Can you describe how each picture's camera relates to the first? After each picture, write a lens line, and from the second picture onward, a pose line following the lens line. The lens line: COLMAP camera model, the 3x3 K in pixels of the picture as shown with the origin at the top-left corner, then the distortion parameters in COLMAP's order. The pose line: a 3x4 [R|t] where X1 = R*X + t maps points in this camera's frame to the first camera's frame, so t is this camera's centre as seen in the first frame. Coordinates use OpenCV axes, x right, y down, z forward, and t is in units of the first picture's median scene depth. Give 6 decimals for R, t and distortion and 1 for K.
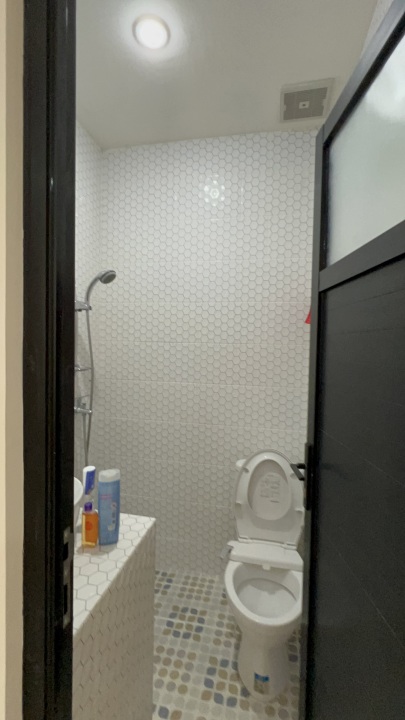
lens RADIAL K [[329.1, 0, 201.8], [0, 329.1, 360.3], [0, 0, 1]] dist [-0.003200, 0.002167]
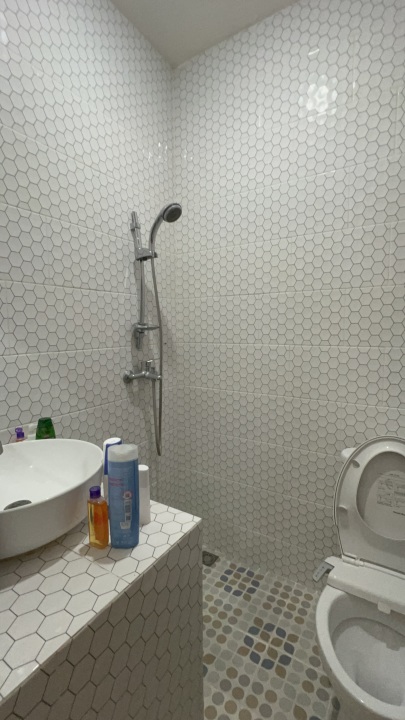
lens RADIAL K [[329.1, 0, 203.0], [0, 329.1, 359.8], [0, 0, 1]] dist [-0.003200, 0.002167]
pose [[0.938636, 0.002915, -0.344896, 0.069402], [0.017177, 0.998328, 0.055185, 0.066888], [0.344480, -0.057723, 0.937017, 0.236569]]
